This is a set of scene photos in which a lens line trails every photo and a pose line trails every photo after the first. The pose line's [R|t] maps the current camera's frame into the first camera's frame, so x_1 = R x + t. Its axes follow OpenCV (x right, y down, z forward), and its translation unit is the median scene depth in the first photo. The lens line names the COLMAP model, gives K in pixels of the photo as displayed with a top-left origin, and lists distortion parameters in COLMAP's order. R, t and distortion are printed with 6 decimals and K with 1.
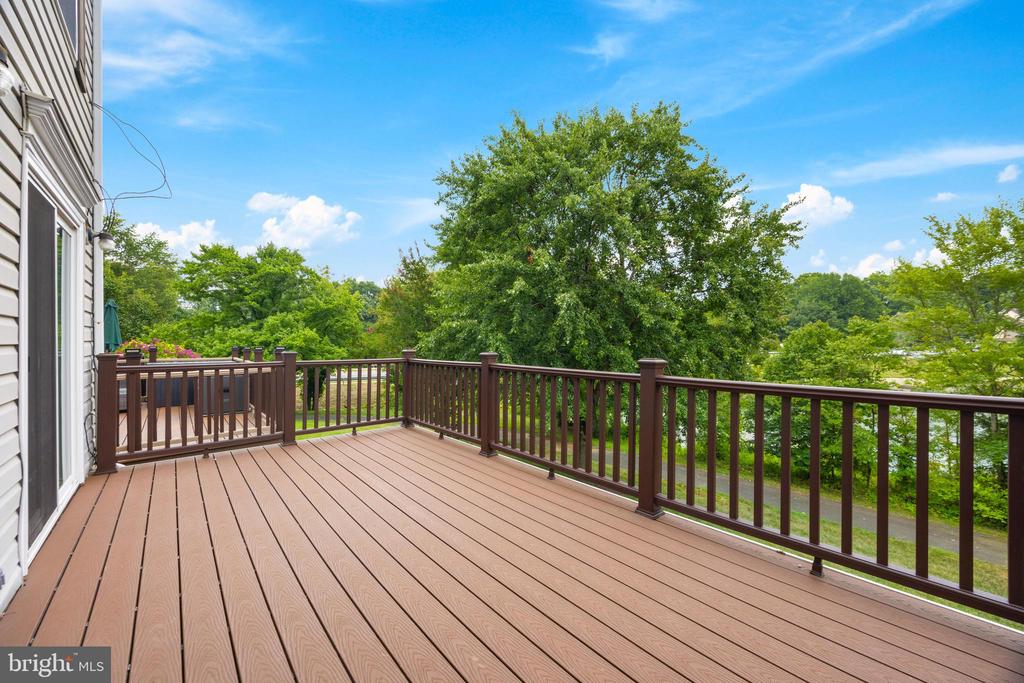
lens RADIAL K [[392.5, 0, 508.1], [0, 392.5, 339.8], [0, 0, 1]] dist [-0.006055, 0.000729]
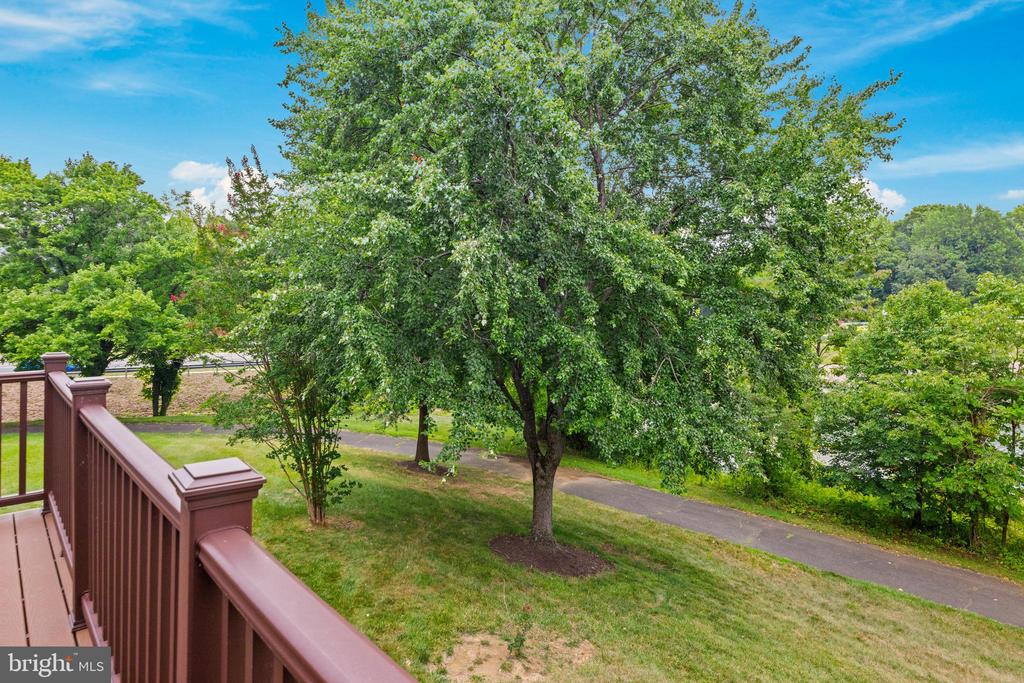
lens RADIAL K [[574.7, 0, 503.0], [0, 574.7, 310.5], [0, 0, 1]] dist [0.005141, -0.003888]
pose [[0.999835, -0.000715, 0.018126, 0.090715], [0.000463, 0.999903, 0.013922, -0.011753], [-0.018134, -0.013911, 0.999739, 0.085749]]
